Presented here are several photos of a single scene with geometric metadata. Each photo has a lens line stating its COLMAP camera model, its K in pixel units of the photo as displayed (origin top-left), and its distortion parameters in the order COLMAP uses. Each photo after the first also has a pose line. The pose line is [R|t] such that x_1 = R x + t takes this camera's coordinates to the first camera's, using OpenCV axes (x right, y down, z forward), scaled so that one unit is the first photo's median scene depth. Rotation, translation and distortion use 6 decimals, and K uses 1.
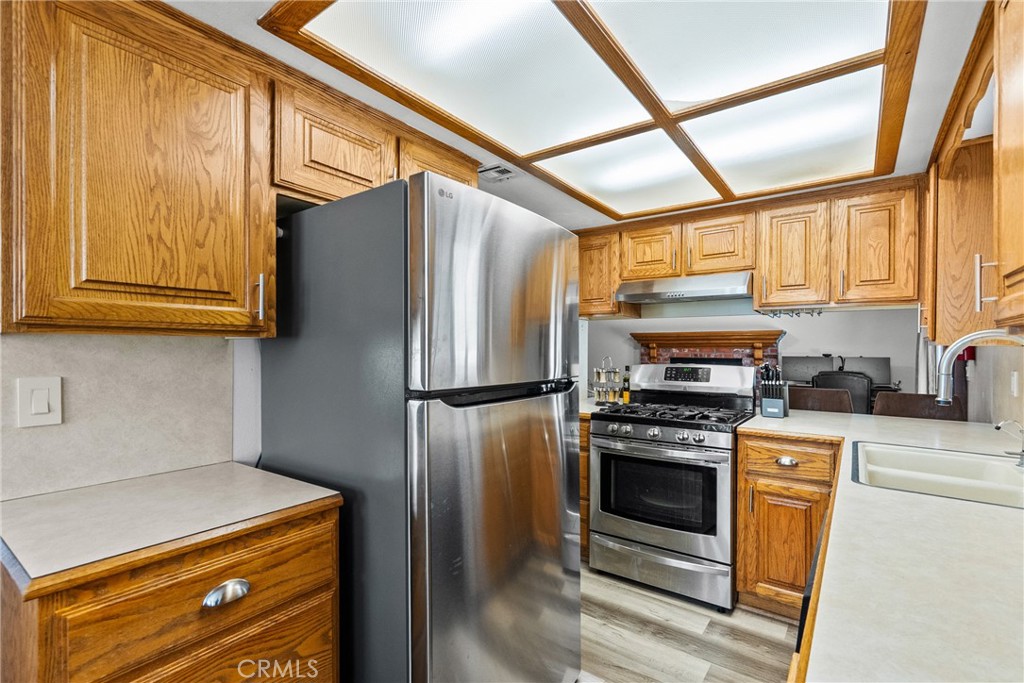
lens RADIAL K [[466.9, 0, 510.5], [0, 466.9, 354.2], [0, 0, 1]] dist [-0.000374, 0.000052]
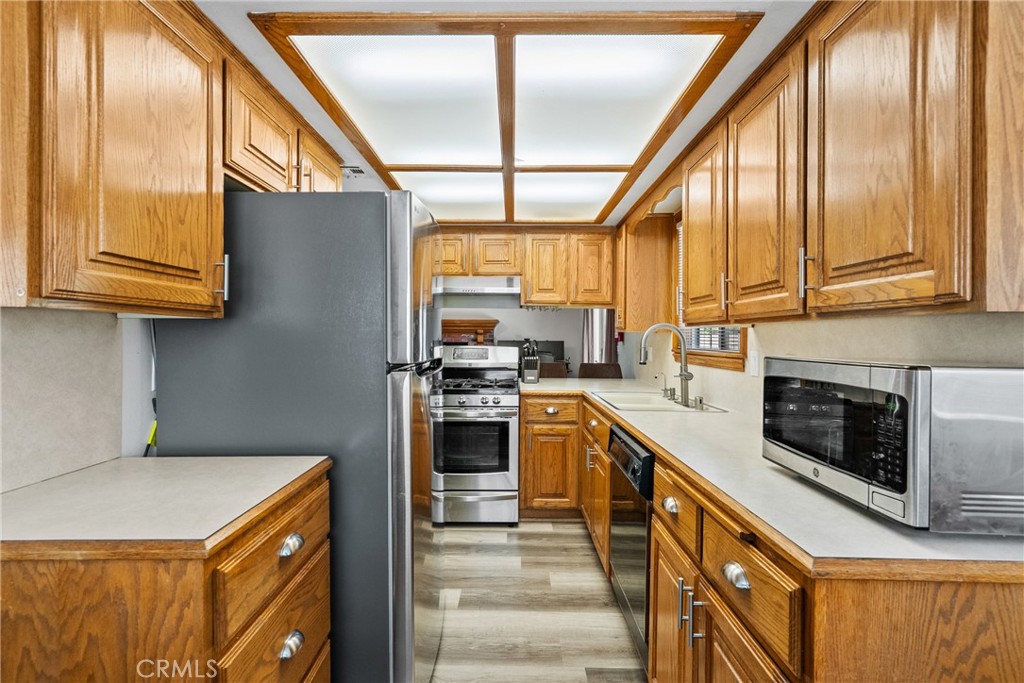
lens RADIAL K [[464.1, 0, 508.7], [0, 464.1, 342.9], [0, 0, 1]] dist [-0.001486, 0.000581]
pose [[0.809607, -0.006510, 0.586936, -0.365029], [0.002948, 0.999971, 0.007025, 0.007065], [-0.586965, -0.003958, 0.809603, -0.094452]]
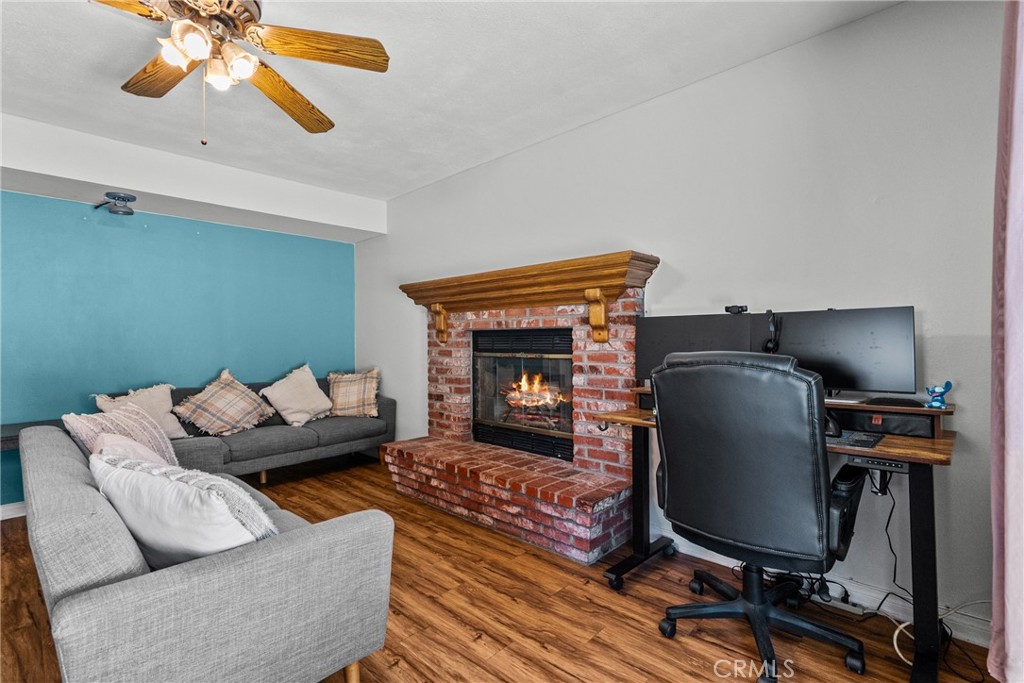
lens RADIAL K [[473.0, 0, 512.3], [0, 473.0, 337.4], [0, 0, 1]] dist [-0.000289, -0.000041]
pose [[0.993218, -0.015476, -0.115233, 1.472181], [0.014369, 0.999842, -0.010429, 0.066917], [0.115376, 0.008702, 0.993284, 1.660926]]
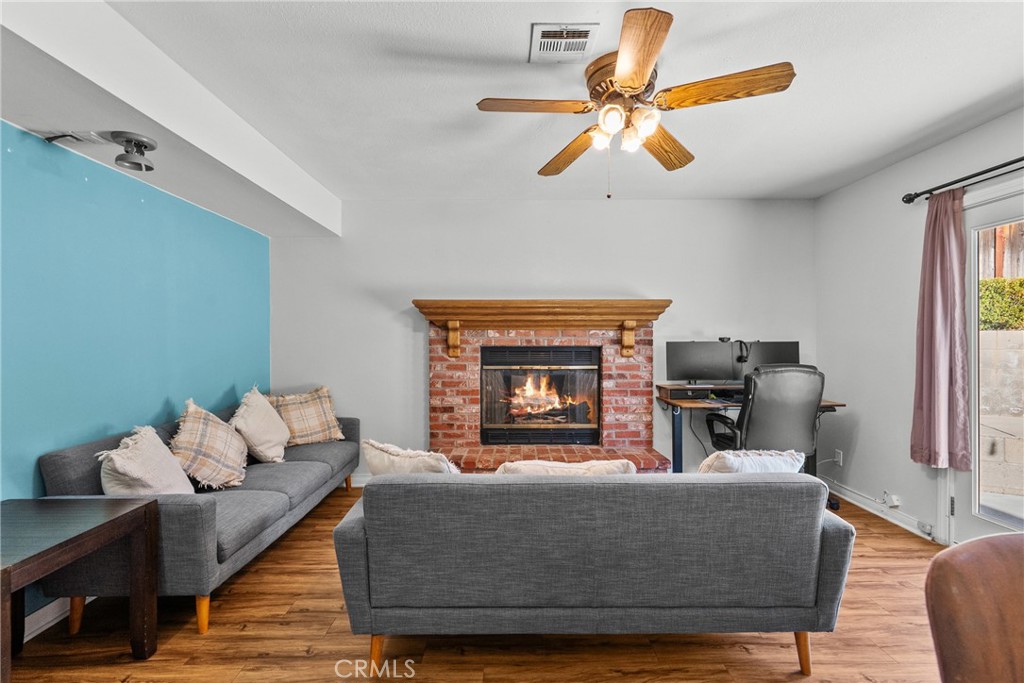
lens RADIAL K [[464.1, 0, 508.7], [0, 464.1, 342.9], [0, 0, 1]] dist [-0.001486, 0.000581]
pose [[0.796589, -0.008695, 0.604459, 0.110404], [0.010091, 0.999948, 0.001086, 0.008939], [-0.604437, 0.005234, 0.796636, 1.784546]]
